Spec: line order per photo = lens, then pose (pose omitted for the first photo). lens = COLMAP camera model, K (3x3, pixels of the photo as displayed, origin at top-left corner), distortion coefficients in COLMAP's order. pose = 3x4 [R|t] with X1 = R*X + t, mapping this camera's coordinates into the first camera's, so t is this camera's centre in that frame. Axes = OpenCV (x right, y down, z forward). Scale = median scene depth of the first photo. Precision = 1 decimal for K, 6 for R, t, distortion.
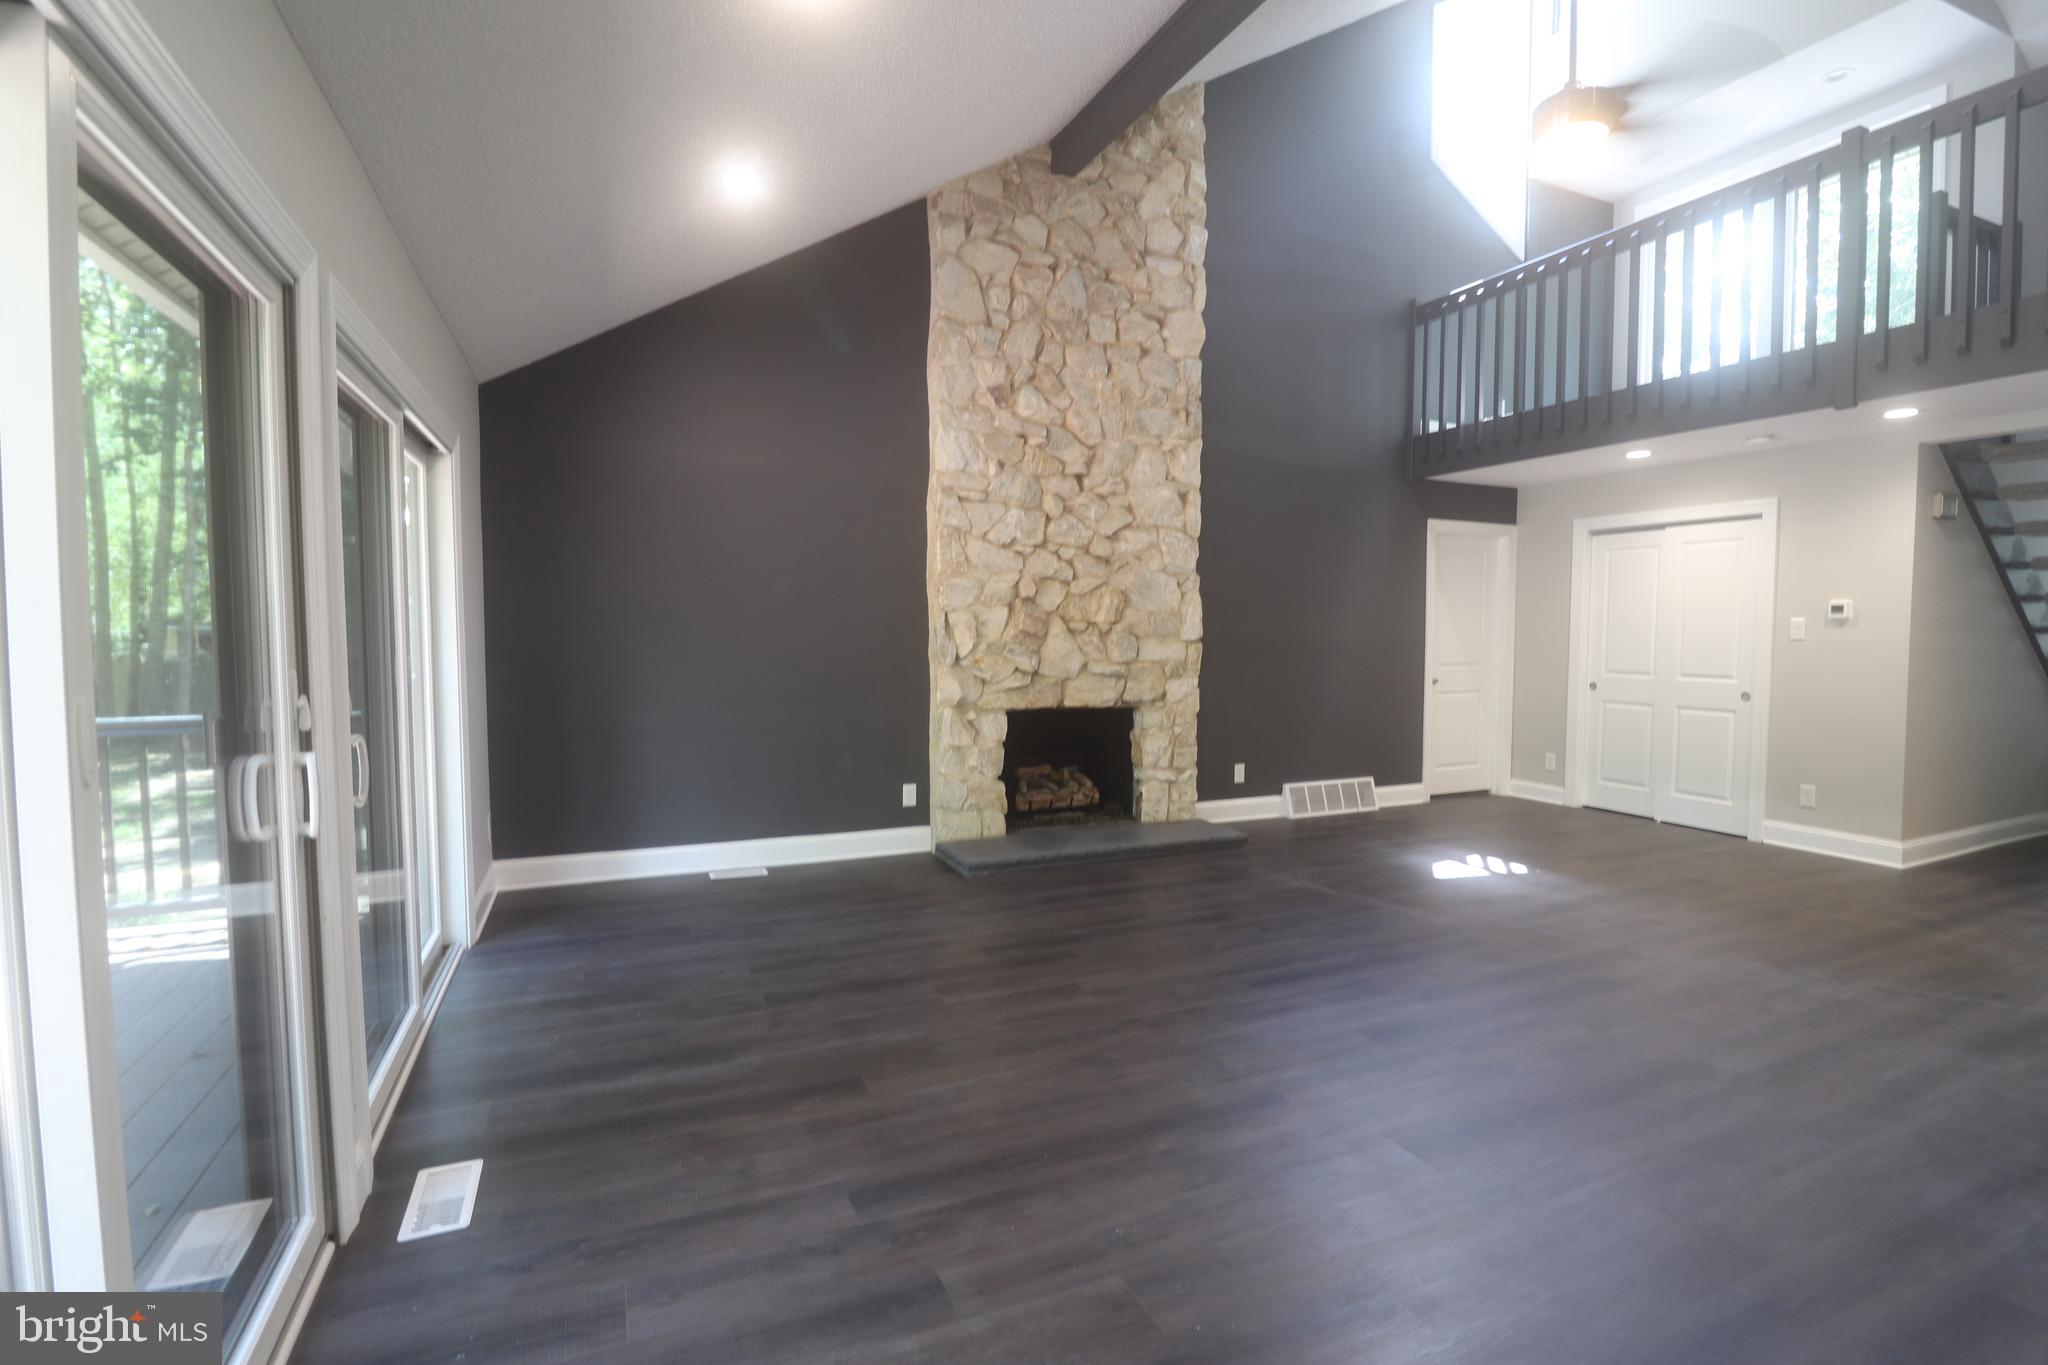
lens RADIAL K [[949.6, 0, 1032.8], [0, 949.6, 679.4], [0, 0, 1]] dist [-0.007530, -0.009092]
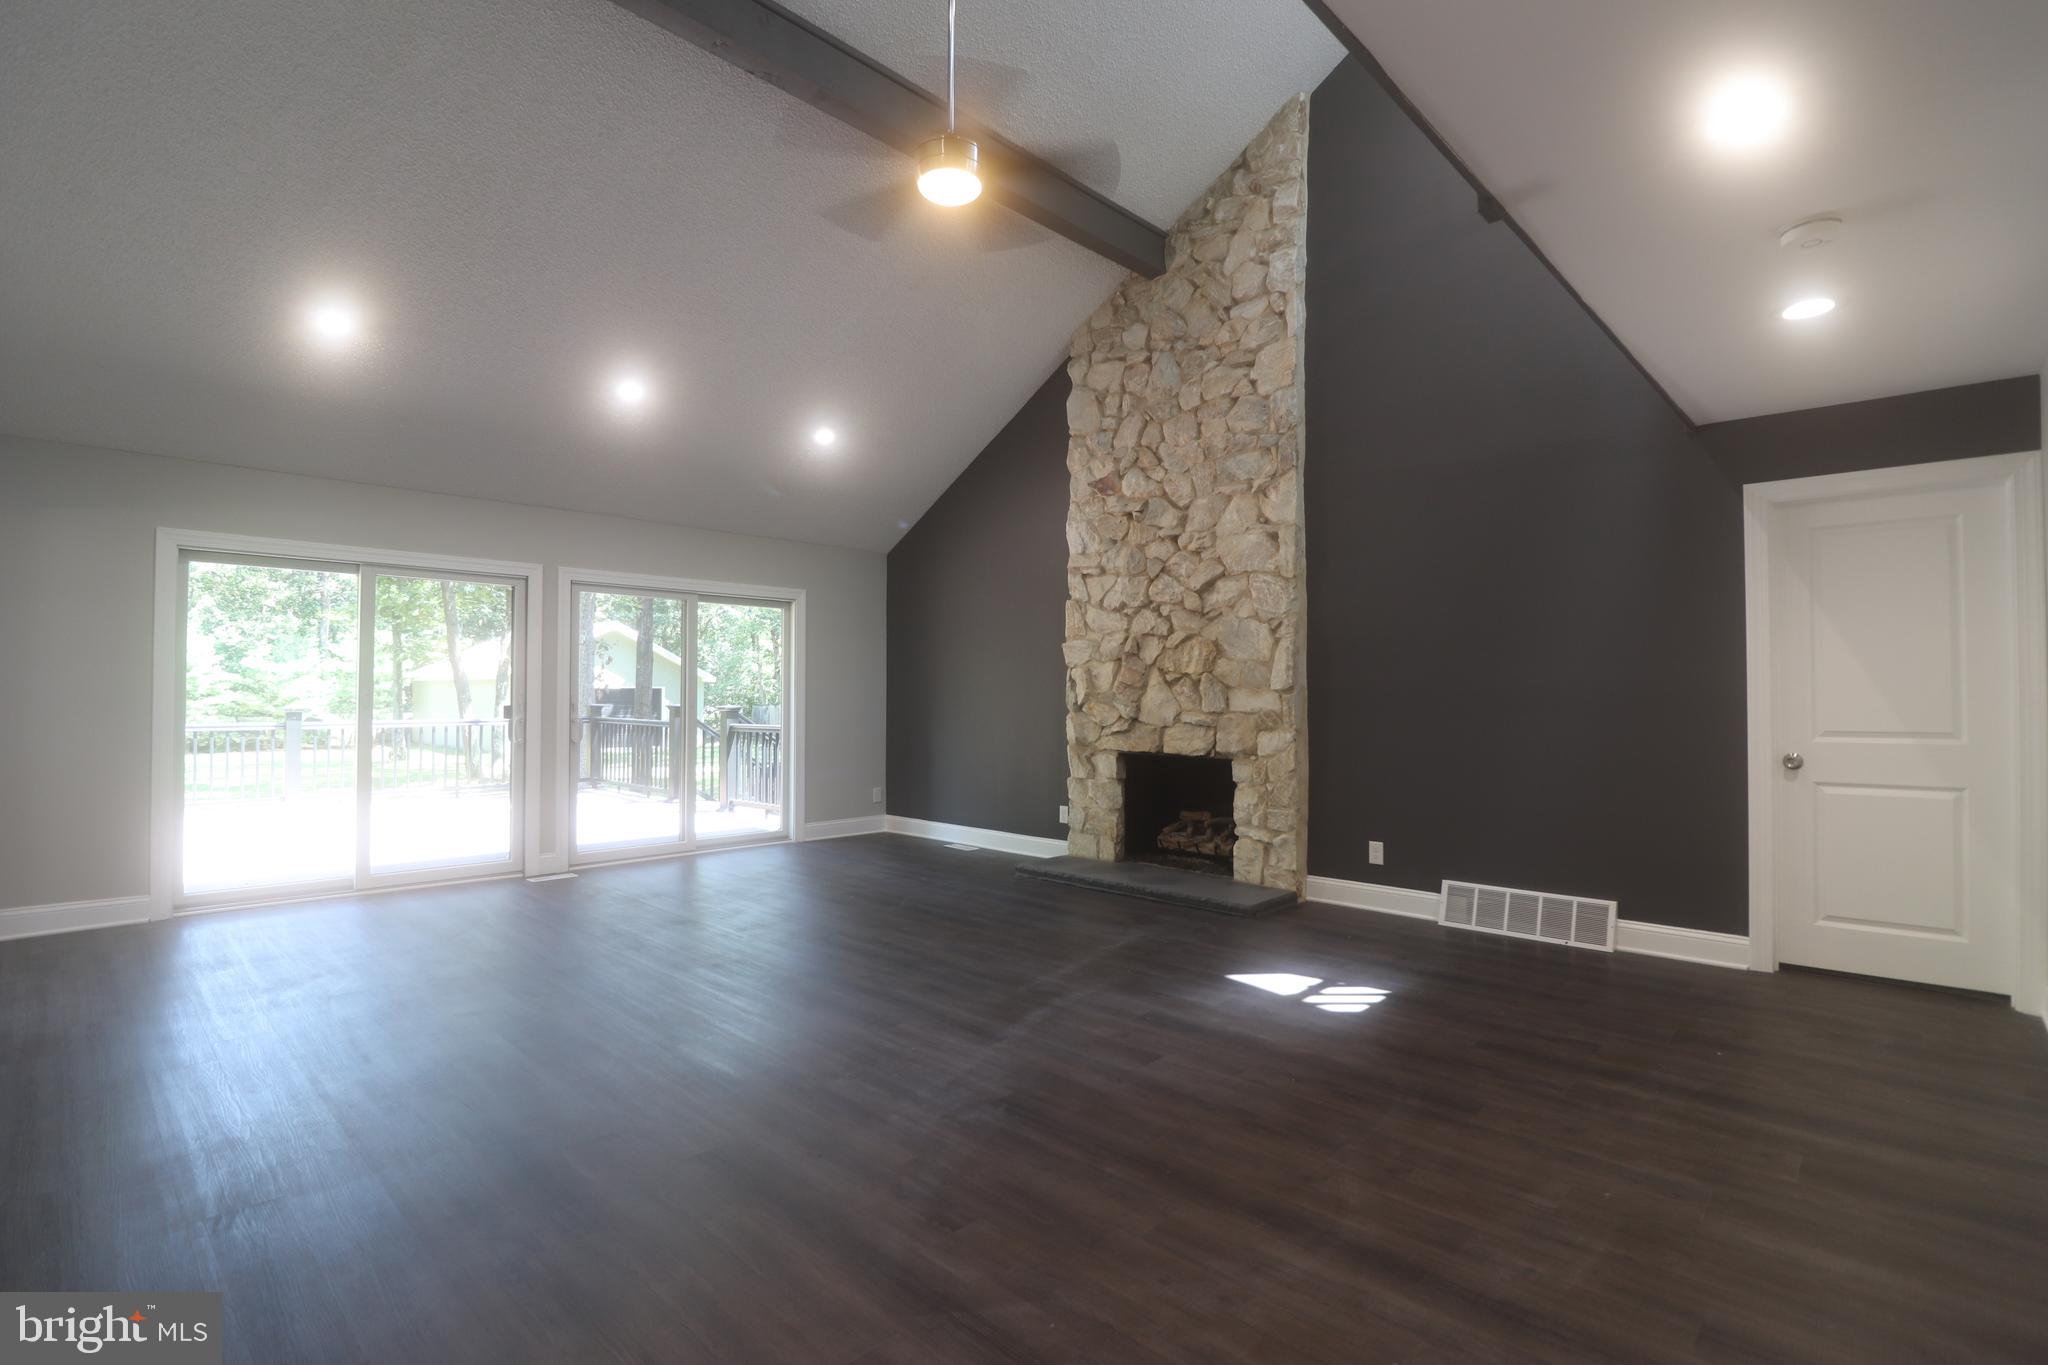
lens RADIAL K [[949.6, 0, 1031.1], [0, 949.6, 678.2], [0, 0, 1]] dist [-0.007530, -0.009092]
pose [[0.369677, -0.021727, -0.928906, 0.977412], [-0.050378, 0.997787, -0.043387, -0.001077], [0.927794, 0.062836, 0.367764, 0.463807]]
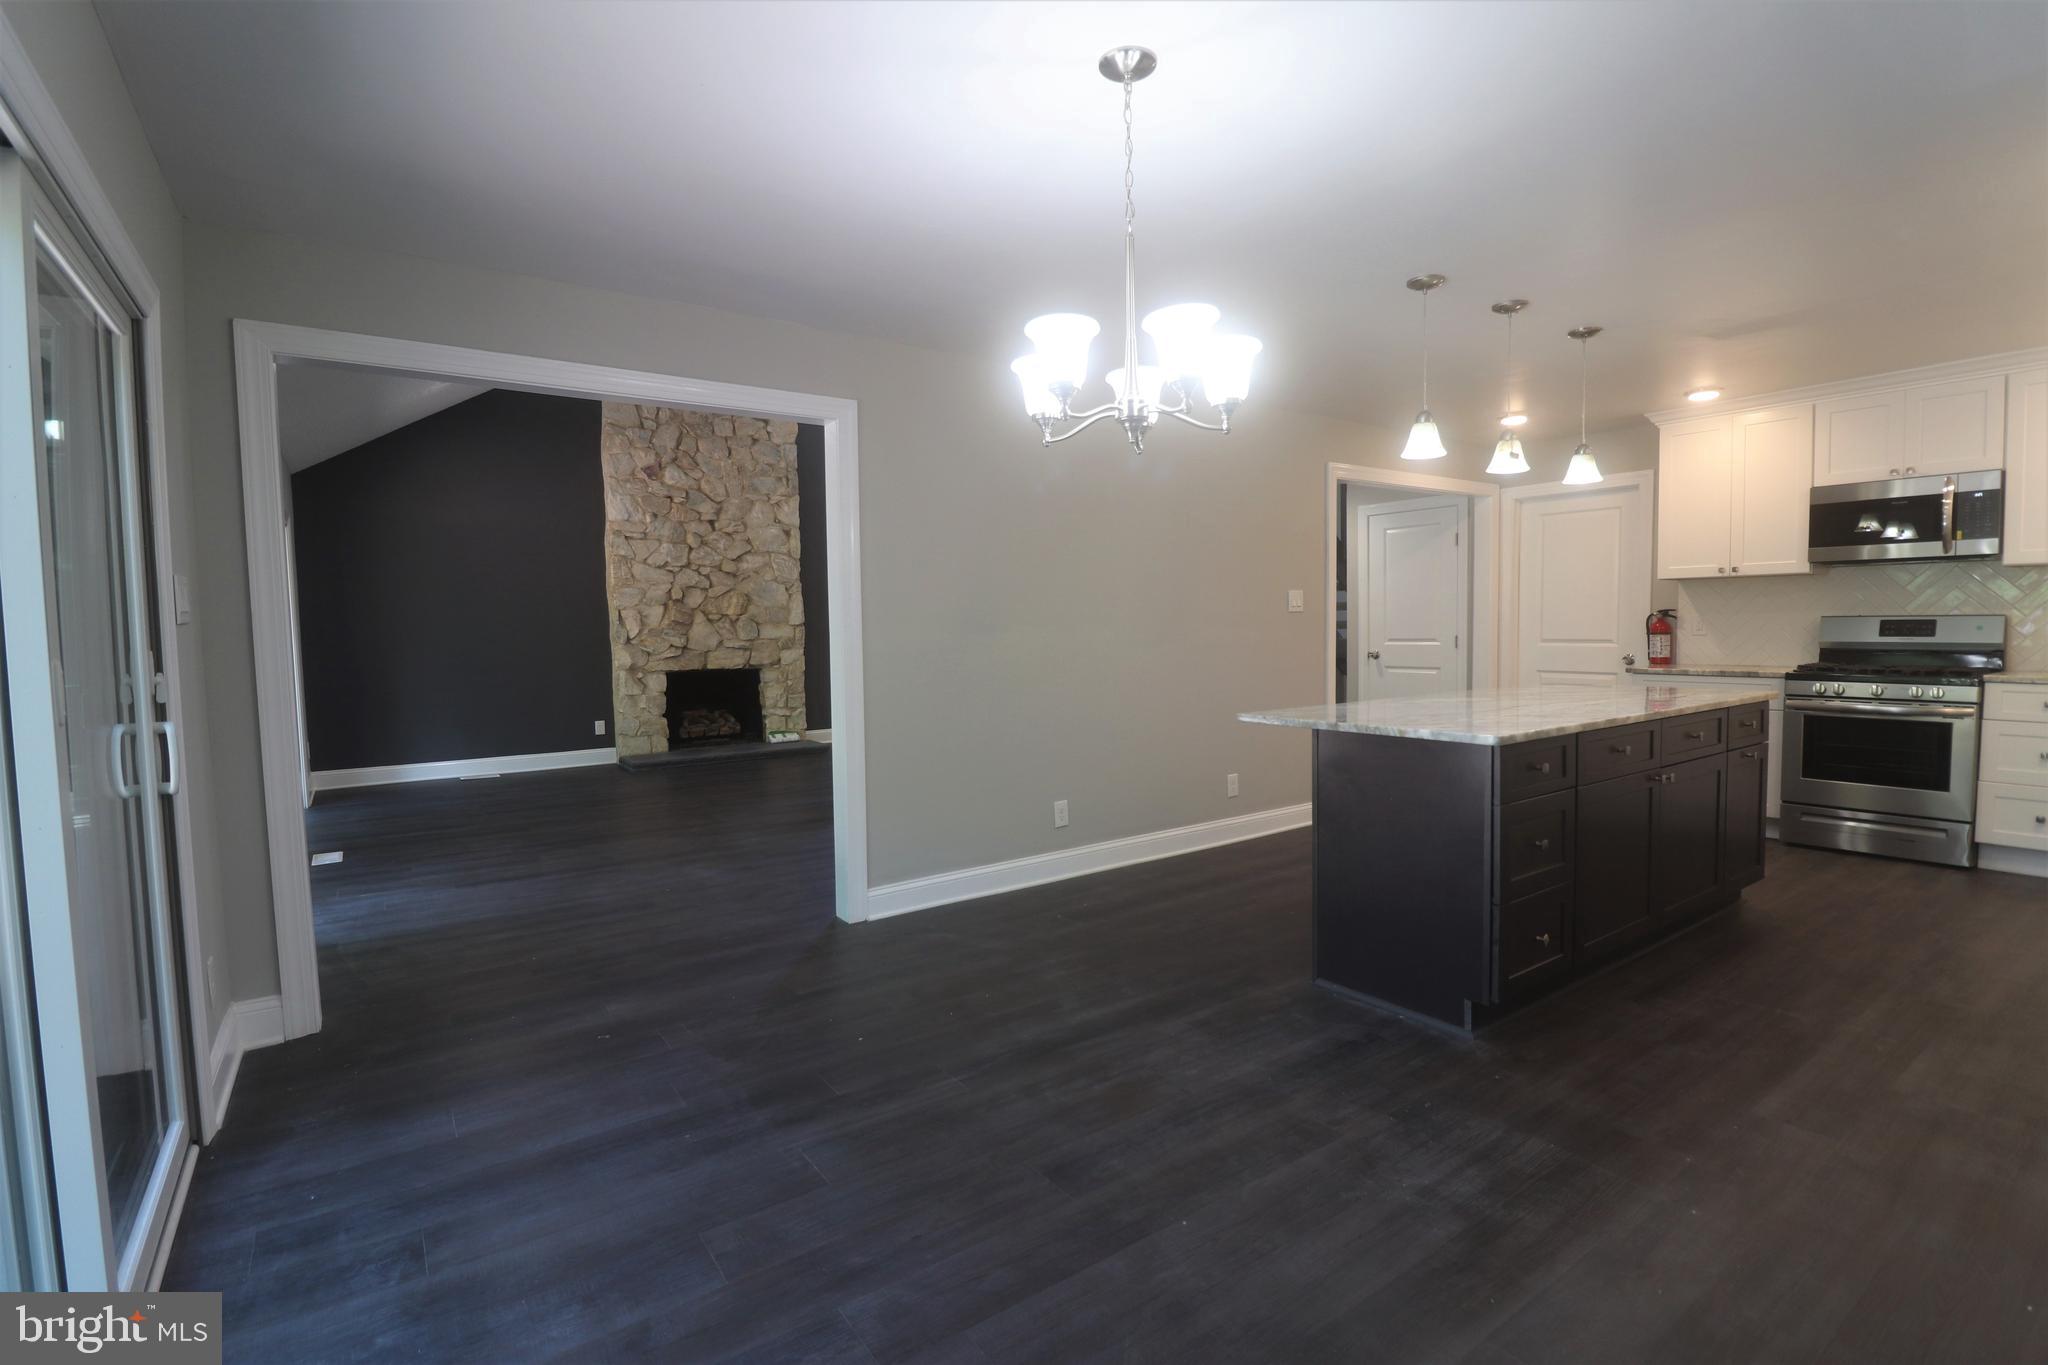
lens RADIAL K [[949.6, 0, 1033.4], [0, 949.6, 679.3], [0, 0, 1]] dist [-0.007530, -0.009092]
pose [[0.981978, -0.034888, 0.185747, 0.269973], [0.034617, 0.999390, 0.004698, 0.057157], [-0.185798, 0.001816, 0.982586, -0.633365]]
